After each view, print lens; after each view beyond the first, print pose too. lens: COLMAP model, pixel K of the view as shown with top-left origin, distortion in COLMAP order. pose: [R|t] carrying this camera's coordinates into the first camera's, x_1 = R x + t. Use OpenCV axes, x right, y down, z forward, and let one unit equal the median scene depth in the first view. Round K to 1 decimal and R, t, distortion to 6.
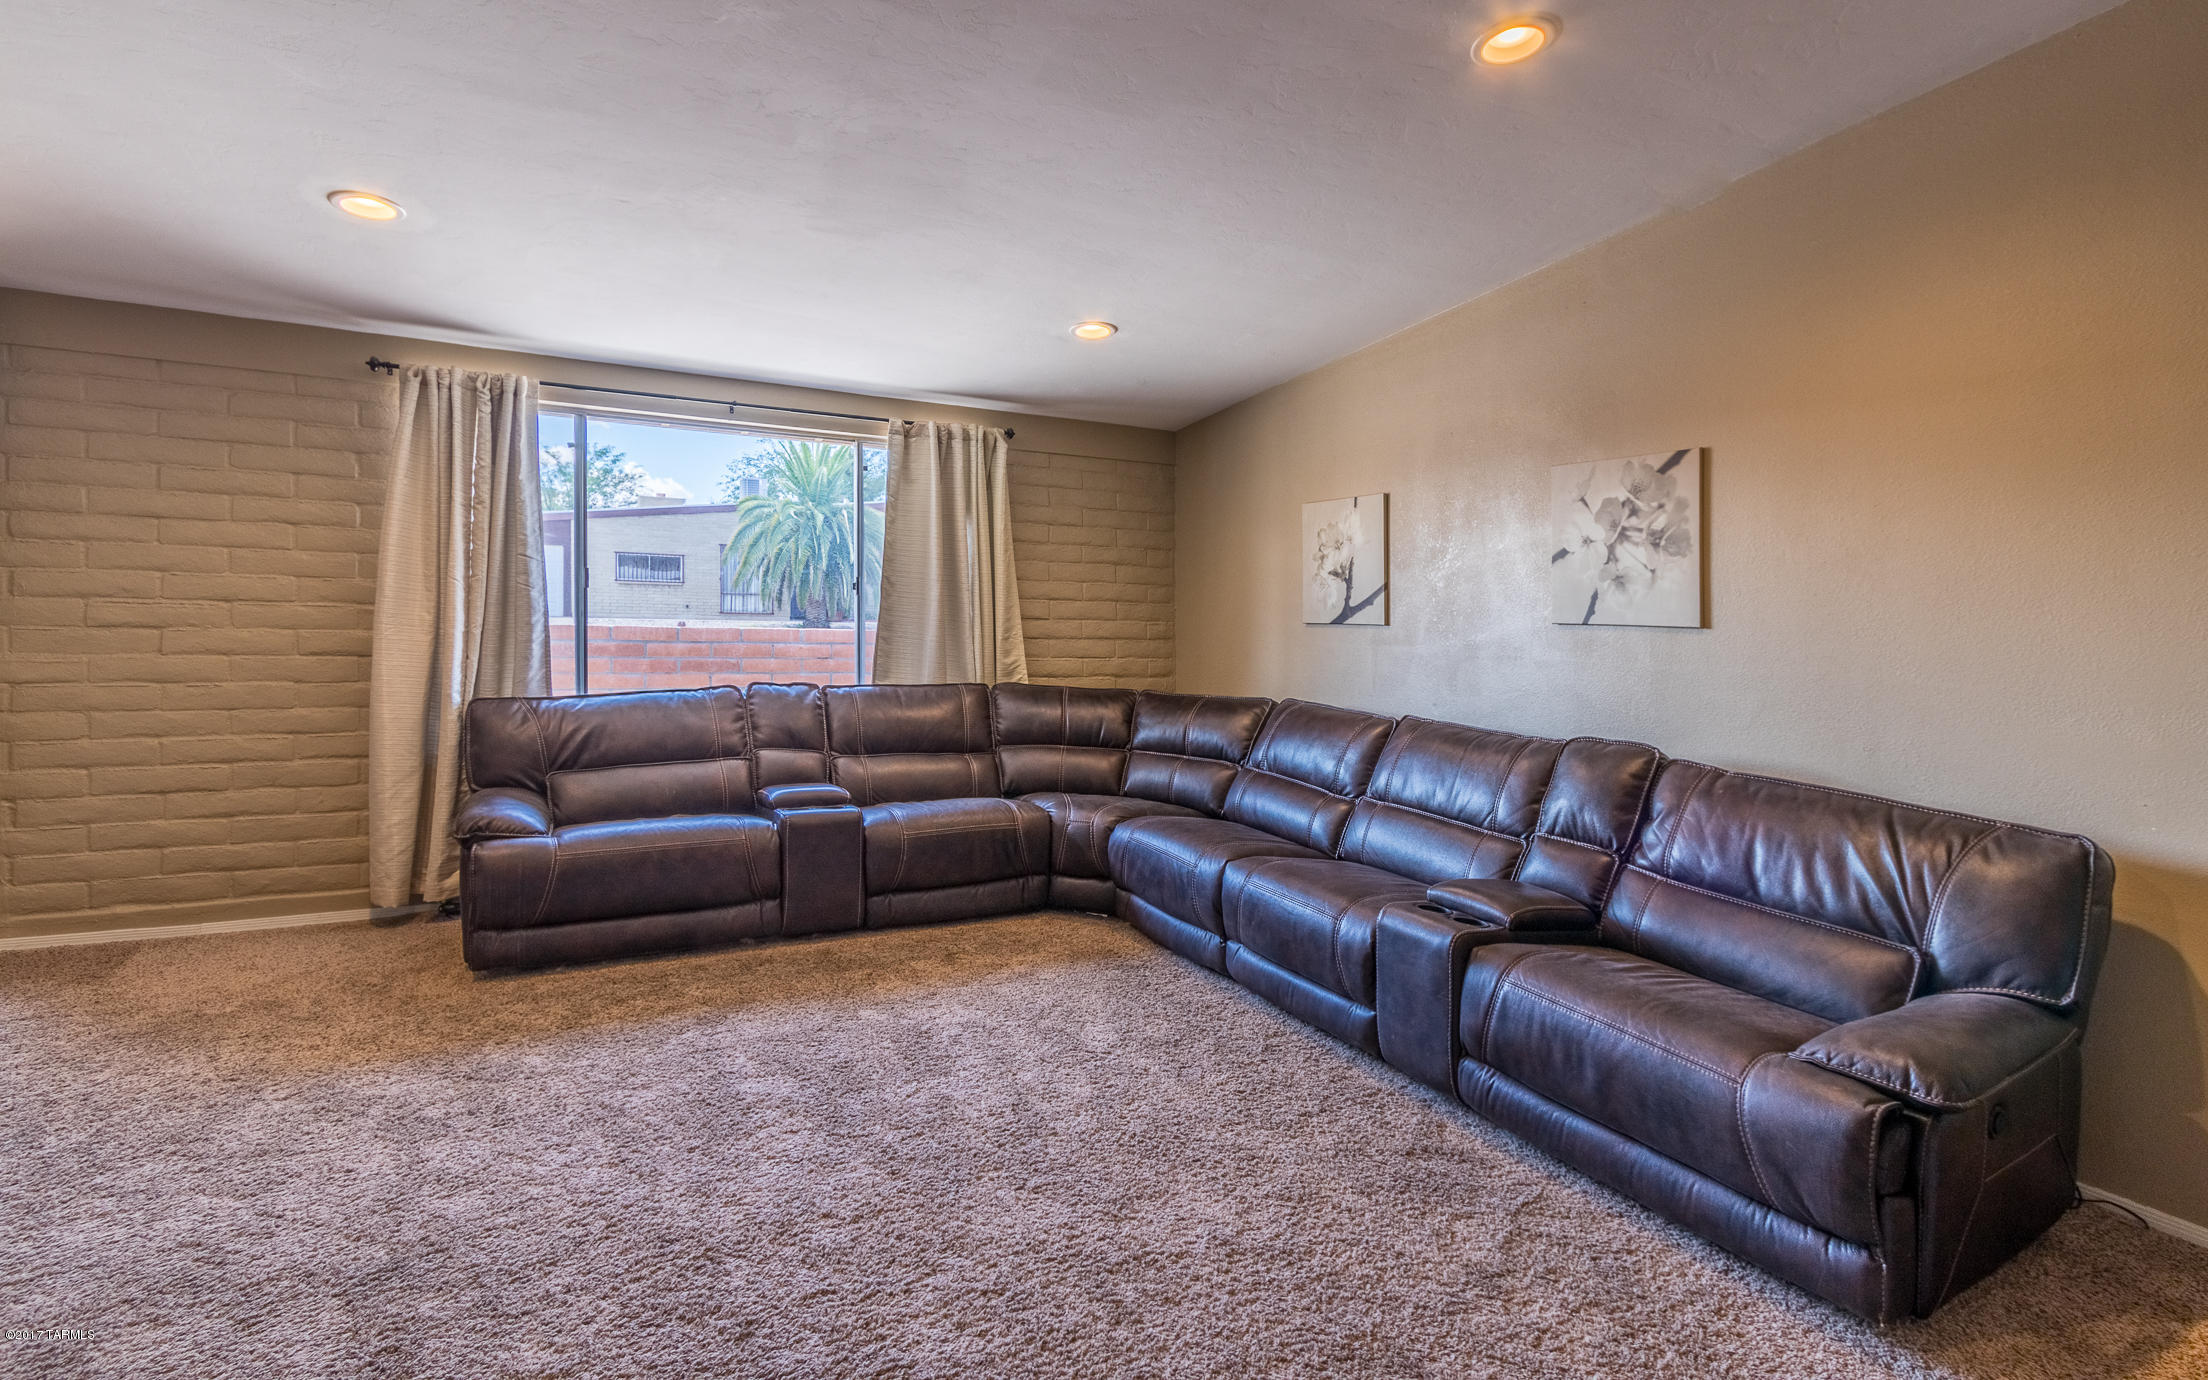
lens RADIAL K [[1110.7, 0, 1146.2], [0, 1110.7, 633.9], [0, 0, 1]] dist [0.001337, 0.000383]
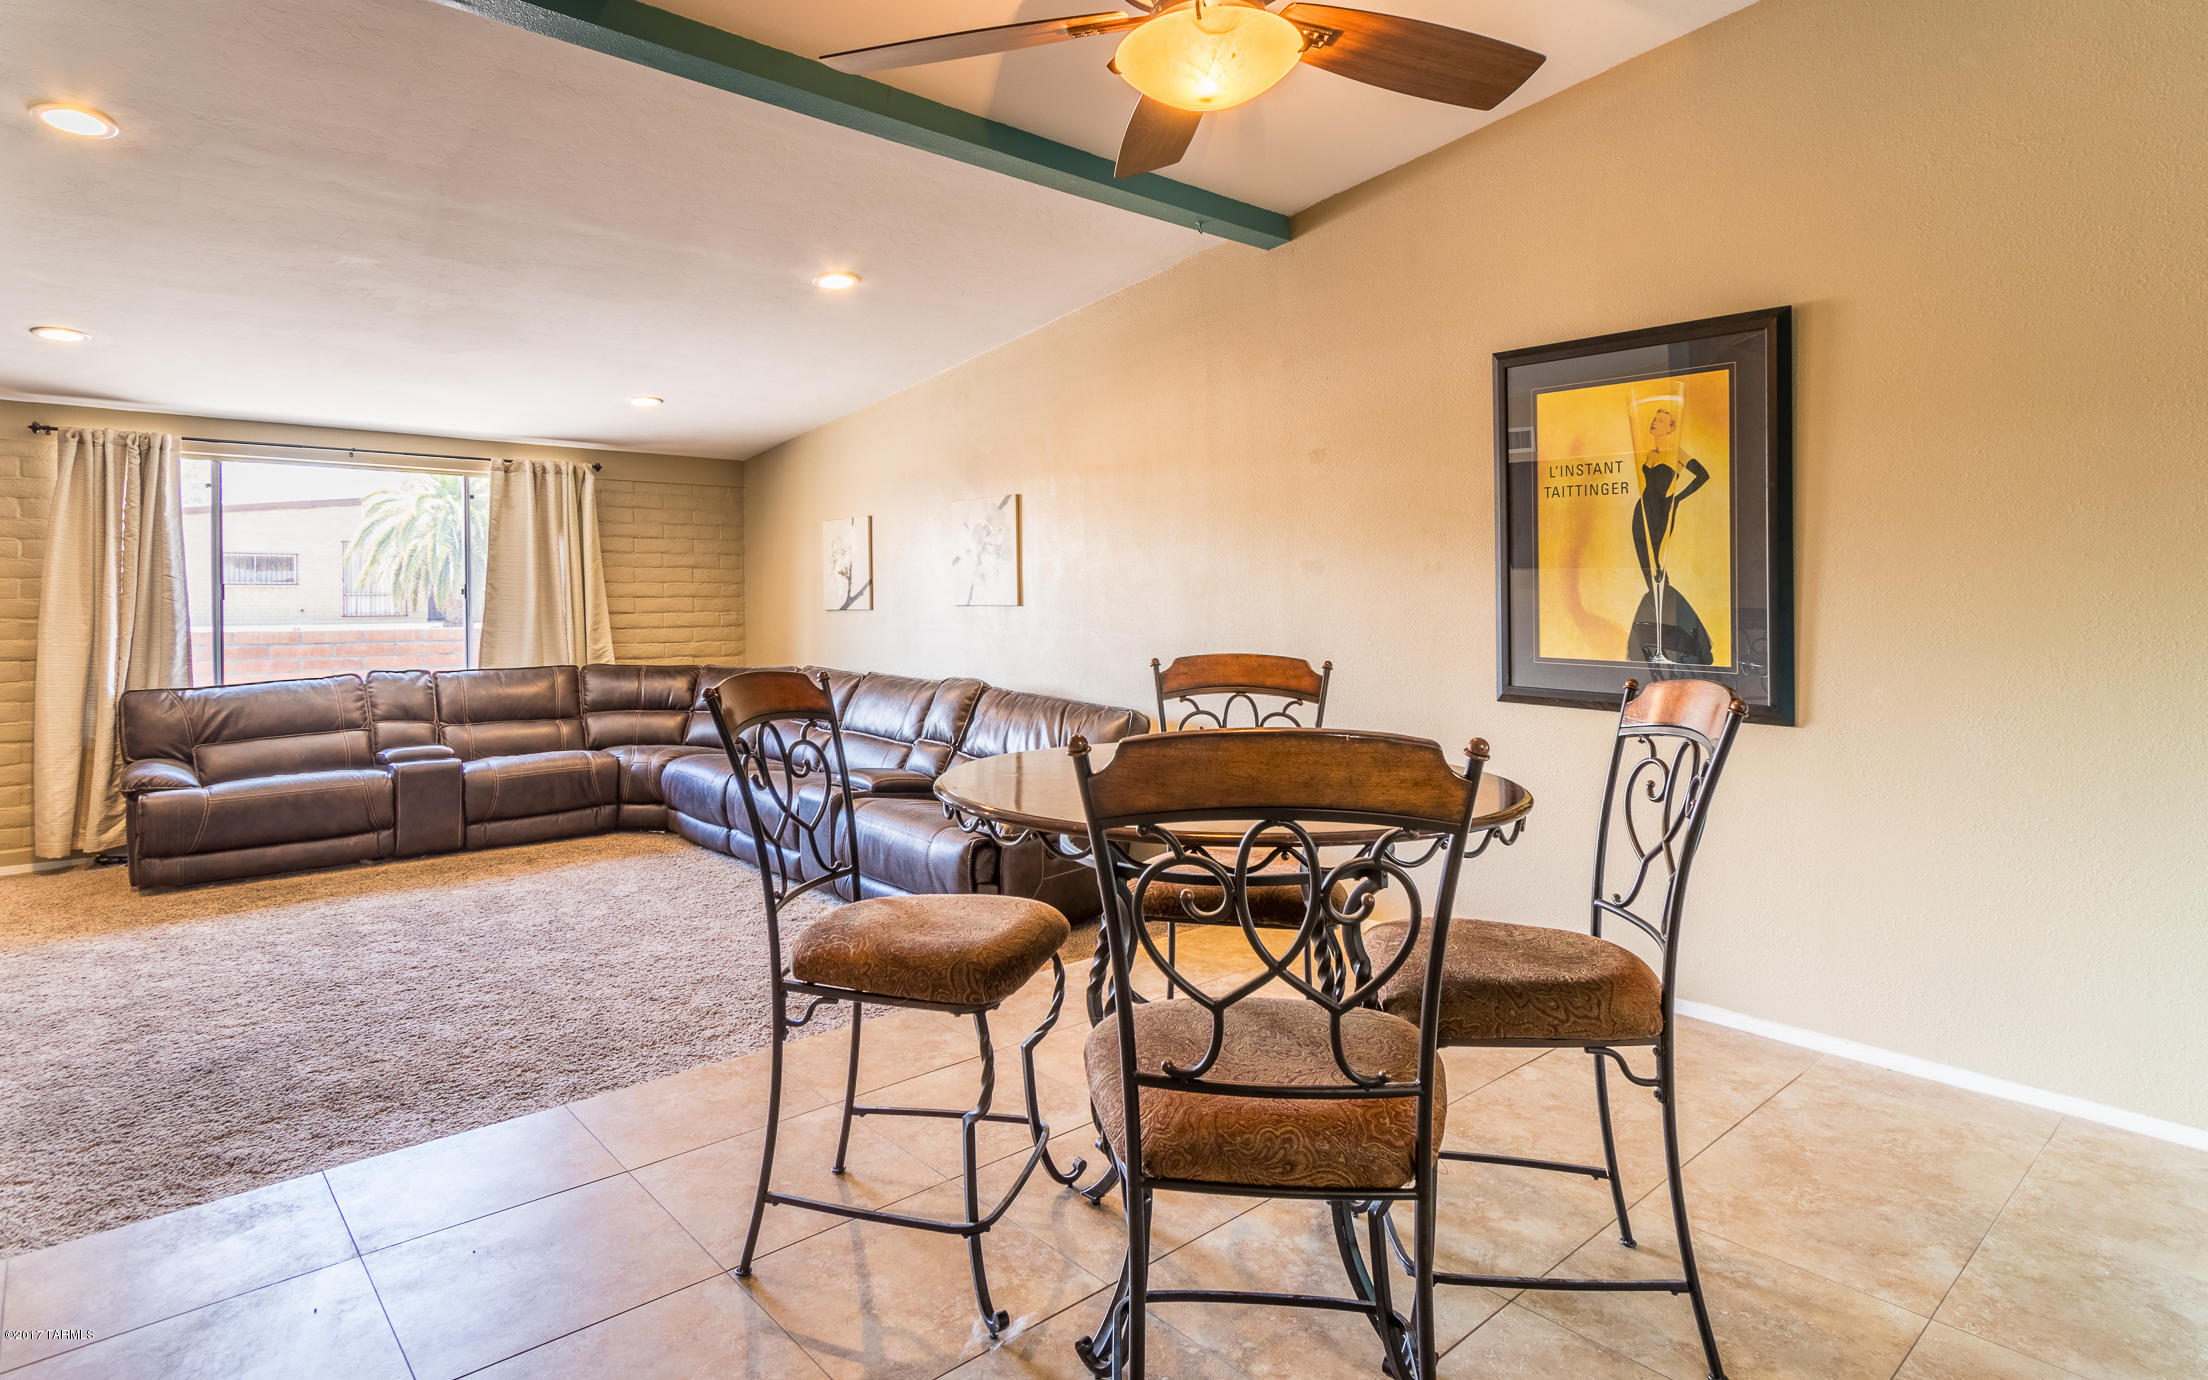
lens RADIAL K [[1138.6, 0, 1085.6], [0, 1138.6, 566.2], [0, 0, 1]] dist [0.000218, -0.001622]
pose [[0.977219, -0.023754, 0.210898, 0.181627], [0.033587, 0.998503, -0.043163, 0.008669], [-0.209557, 0.049263, 0.976555, -0.473434]]
